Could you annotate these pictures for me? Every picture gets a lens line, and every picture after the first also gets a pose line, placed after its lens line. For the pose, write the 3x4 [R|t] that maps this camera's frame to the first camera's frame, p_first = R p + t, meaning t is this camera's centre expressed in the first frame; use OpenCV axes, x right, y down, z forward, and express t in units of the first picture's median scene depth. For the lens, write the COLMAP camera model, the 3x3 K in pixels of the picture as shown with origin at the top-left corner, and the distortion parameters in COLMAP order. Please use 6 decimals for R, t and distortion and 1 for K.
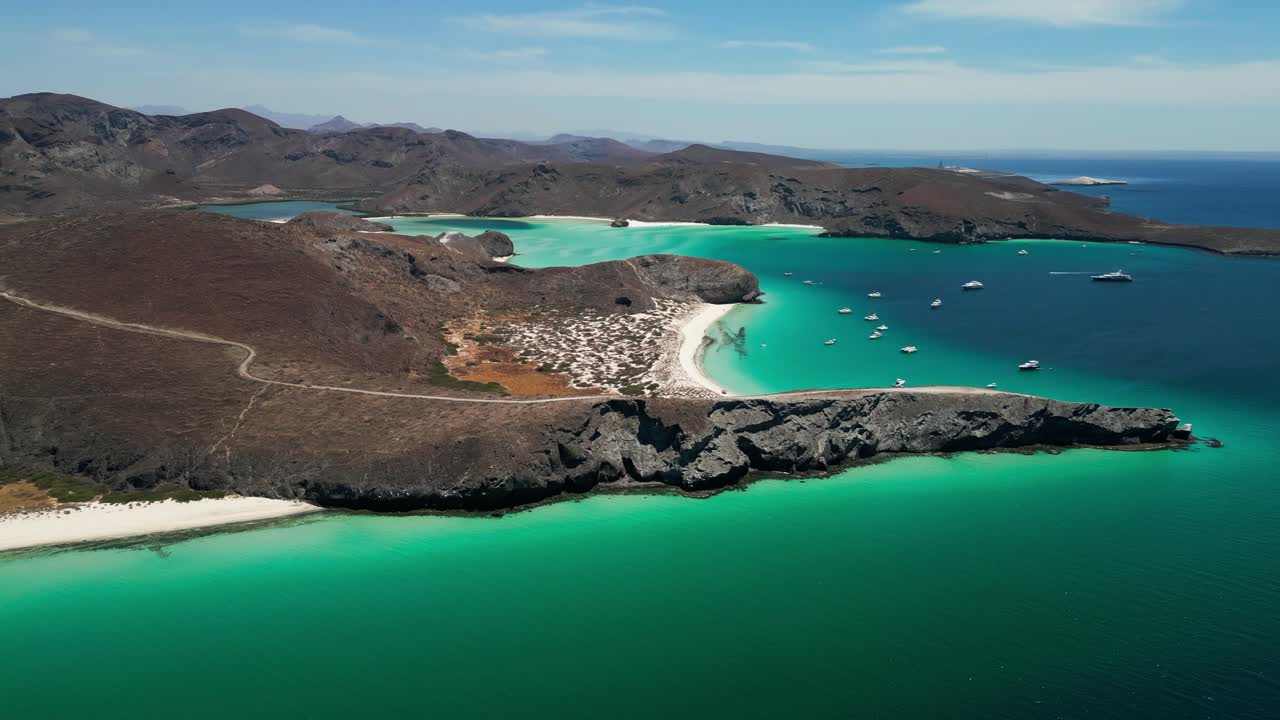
lens RADIAL K [[915.4, 0, 616.4], [0, 915.4, 359.1], [0, 0, 1]] dist [0.093525, -0.128457]
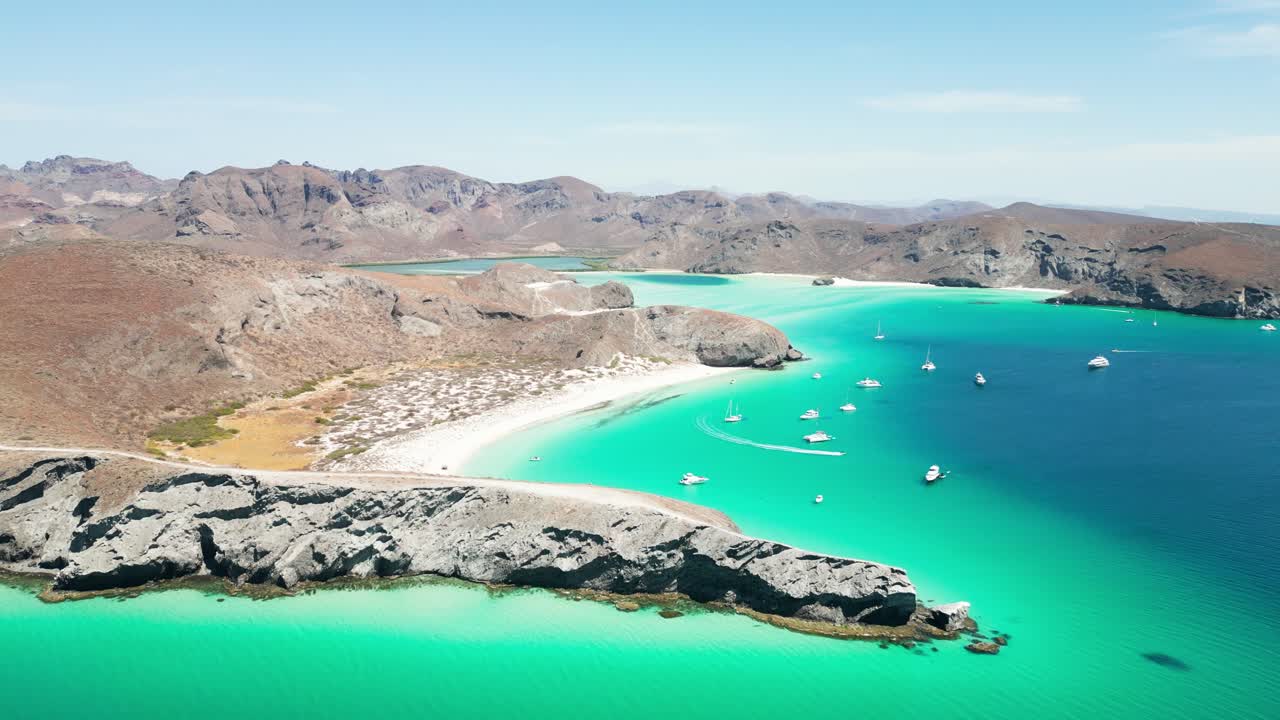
lens RADIAL K [[915.4, 0, 616.4], [0, 915.4, 359.1], [0, 0, 1]] dist [0.093525, -0.128457]
pose [[0.923938, 0.058852, -0.377988, 0.330963], [-0.085212, 0.994932, -0.053381, -0.015551], [0.372930, 0.081530, 0.924270, 0.206339]]
